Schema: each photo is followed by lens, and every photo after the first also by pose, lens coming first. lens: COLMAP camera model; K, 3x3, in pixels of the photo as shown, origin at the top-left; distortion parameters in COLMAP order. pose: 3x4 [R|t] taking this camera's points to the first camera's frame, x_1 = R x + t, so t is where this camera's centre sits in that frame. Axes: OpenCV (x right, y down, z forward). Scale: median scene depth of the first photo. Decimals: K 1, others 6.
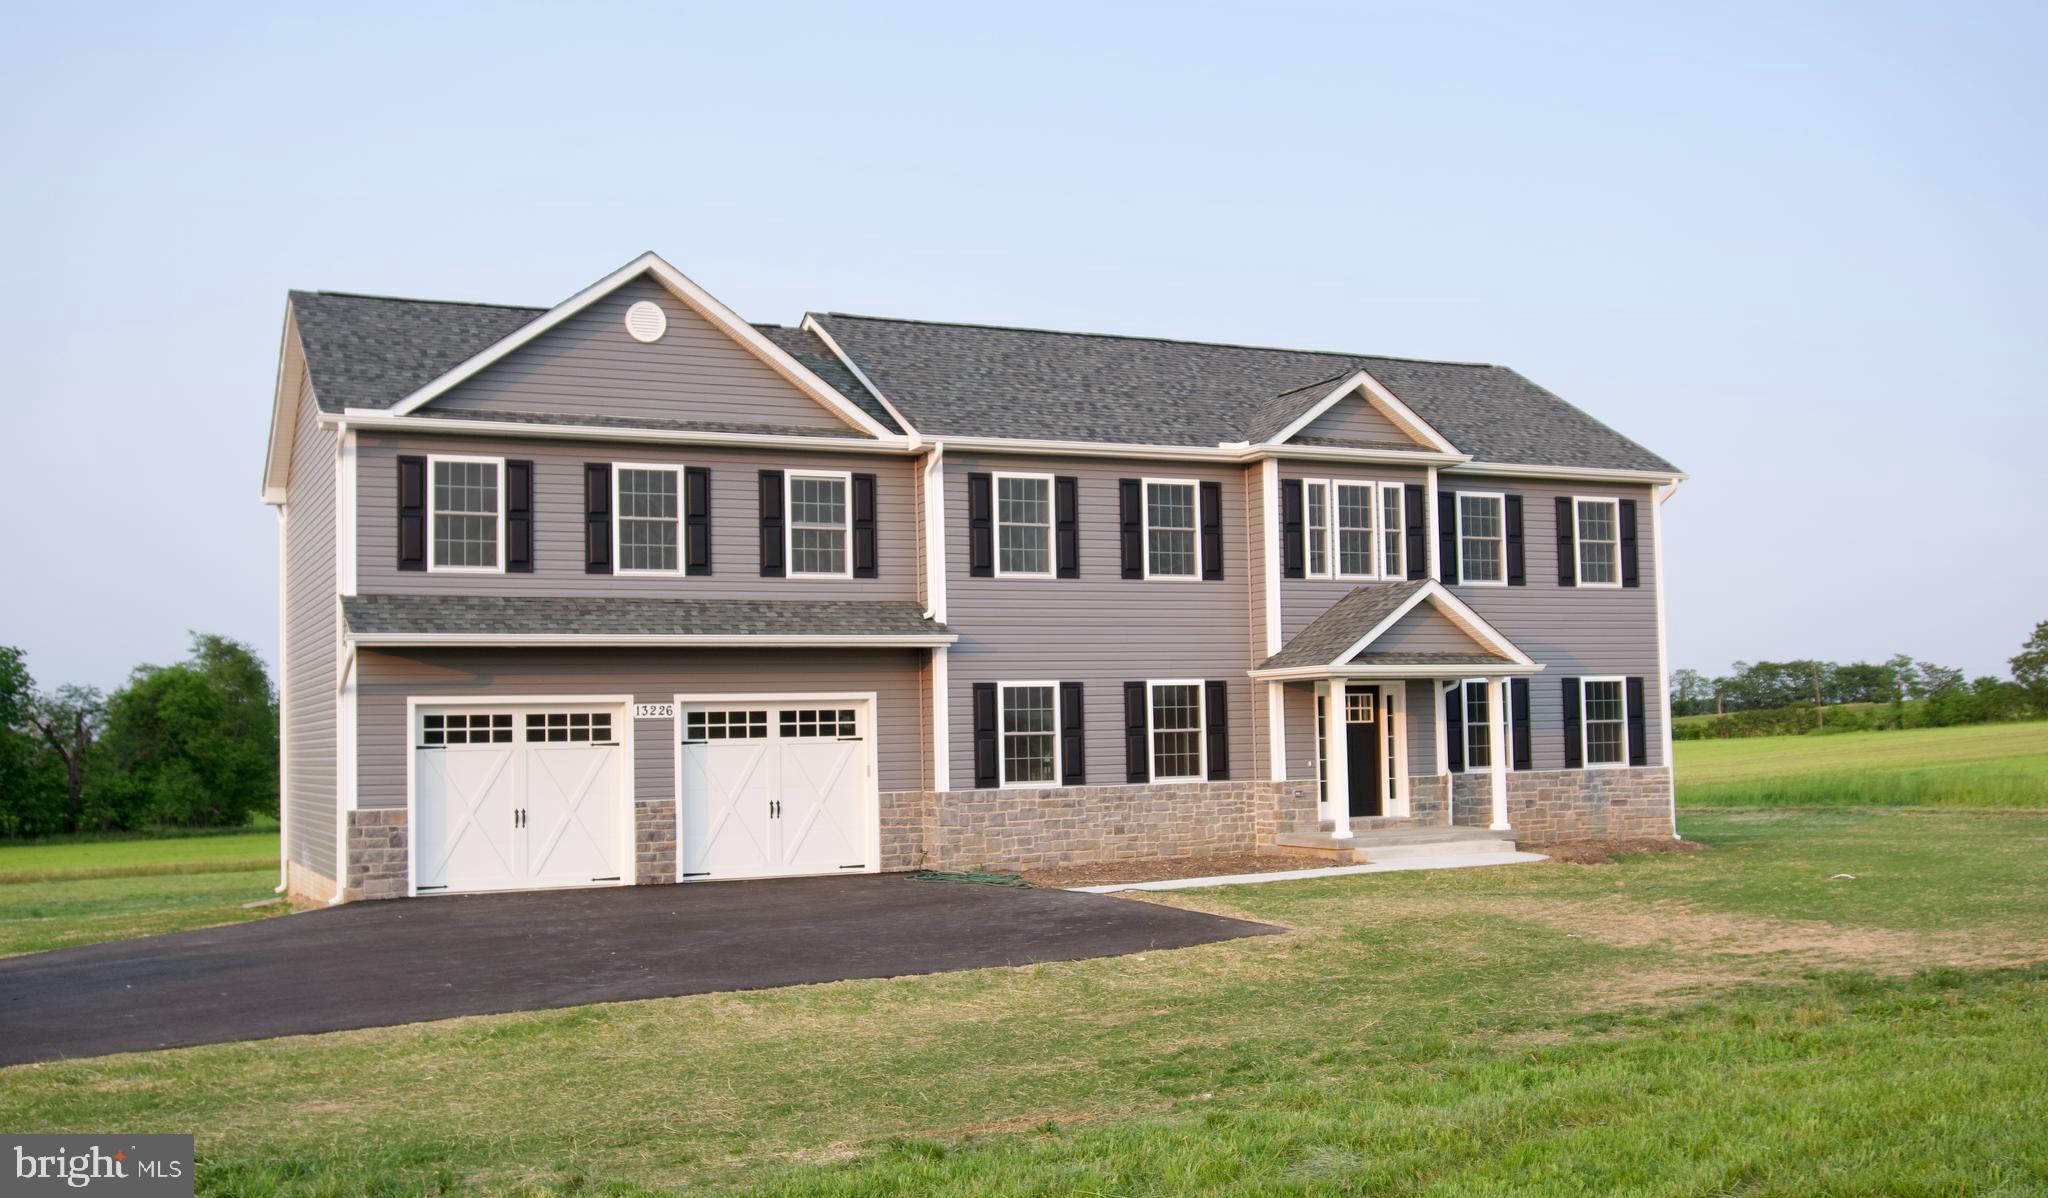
lens RADIAL K [[1820.2, 0, 1019.4], [0, 1820.2, 696.5], [0, 0, 1]] dist [-0.008028, -0.005637]
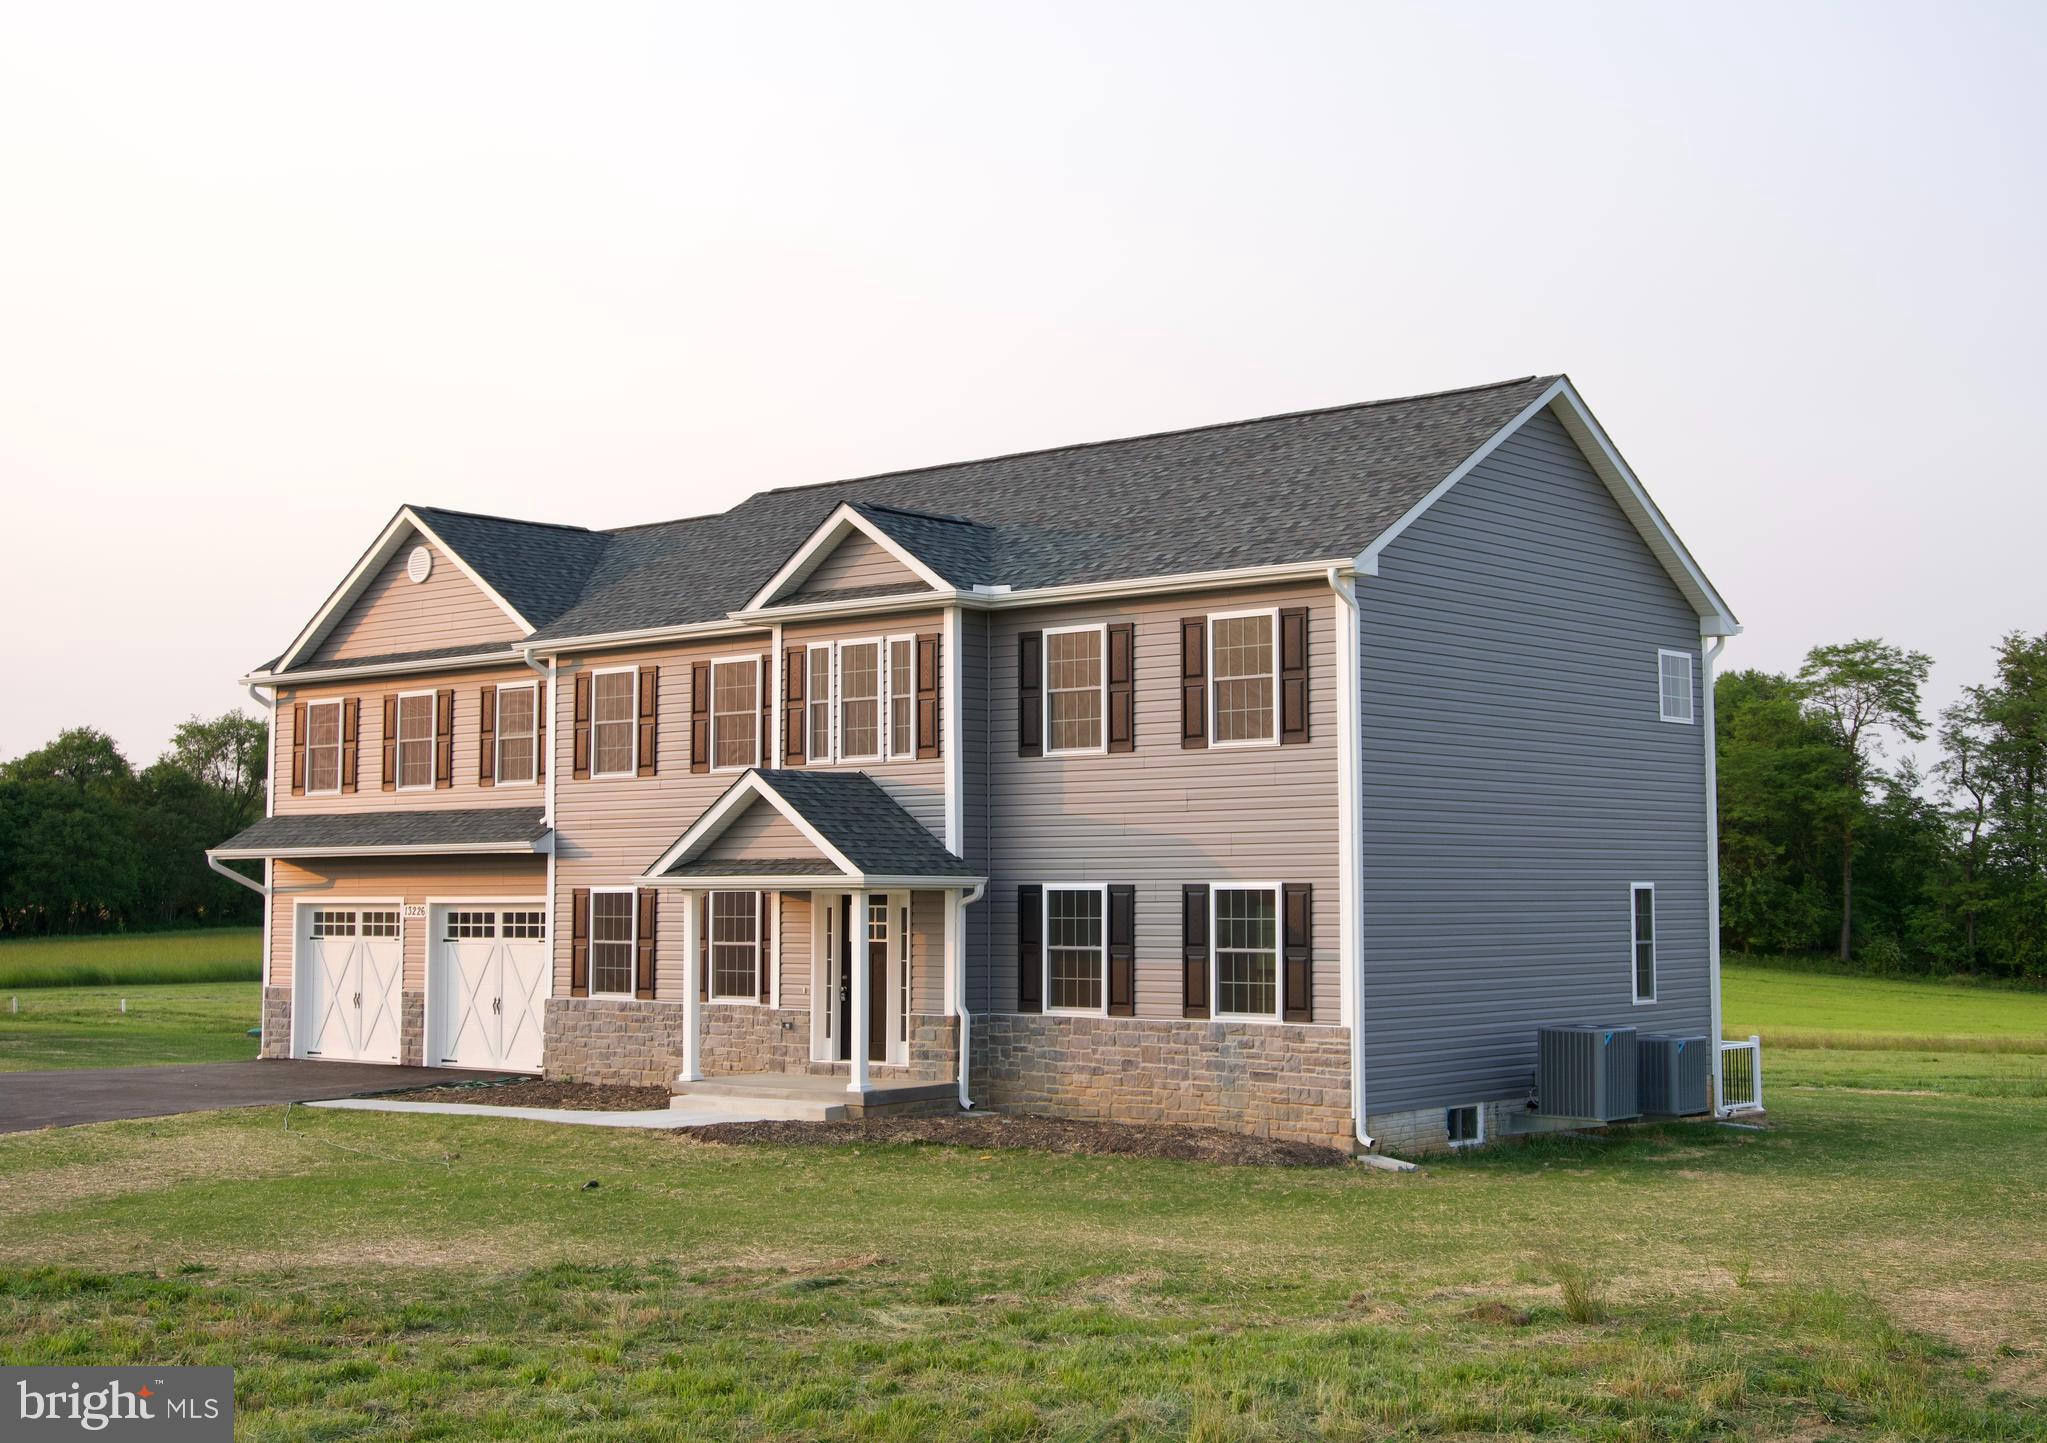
lens RADIAL K [[2907.8, 0, 1023.5], [0, 2907.8, 721.5], [0, 0, 1]] dist [-0.005889, 0.002820]
pose [[0.396595, -0.043534, -0.916961, 1.464753], [-0.004228, 0.998778, -0.049247, -0.019996], [0.917984, 0.023408, 0.395926, 0.588527]]
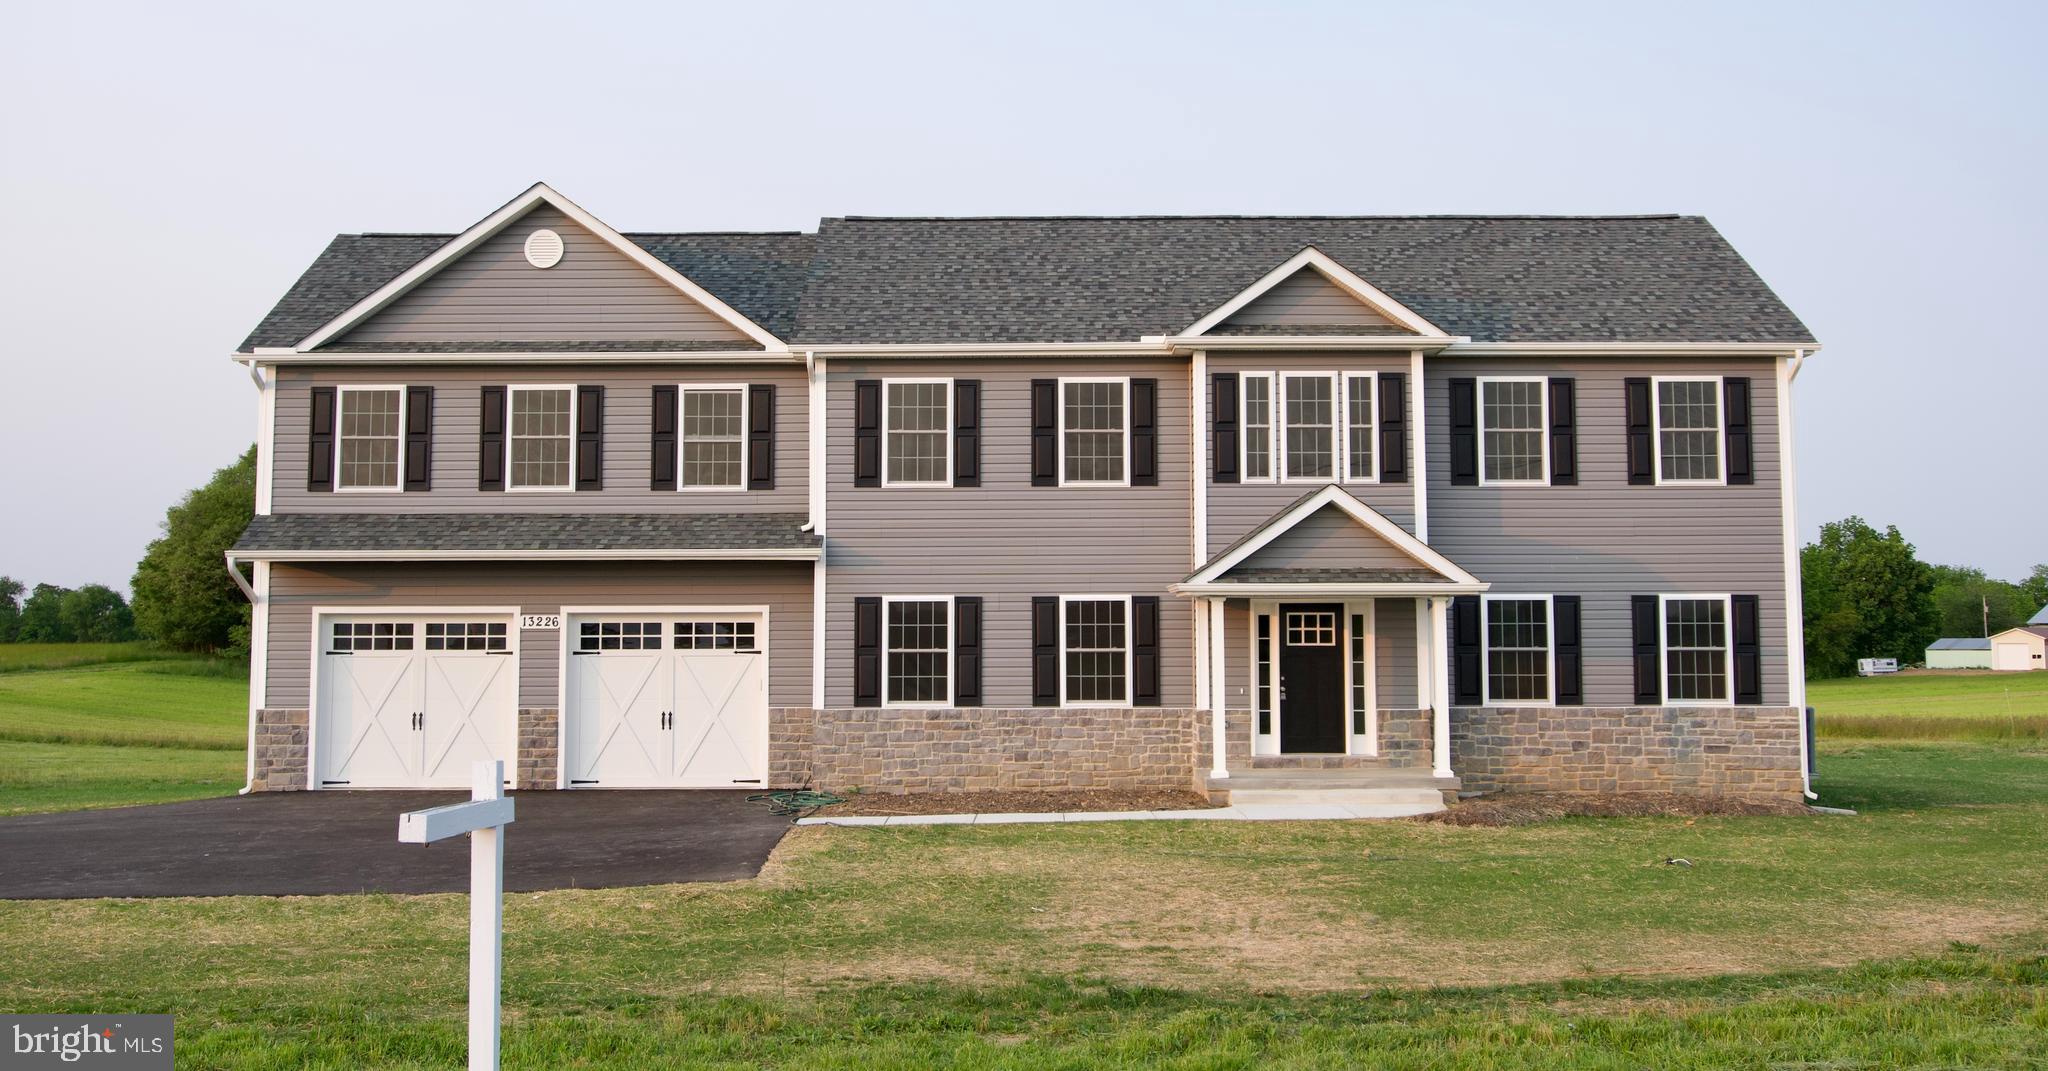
lens RADIAL K [[1754.6, 0, 1024.0], [0, 1754.6, 535.5], [0, 0, 1]] dist [0.005171, 0.006131]
pose [[0.919564, -0.006099, -0.392893, 0.412513], [-0.009594, 0.999233, -0.037967, -0.005368], [0.392823, 0.038682, 0.918800, 0.174251]]
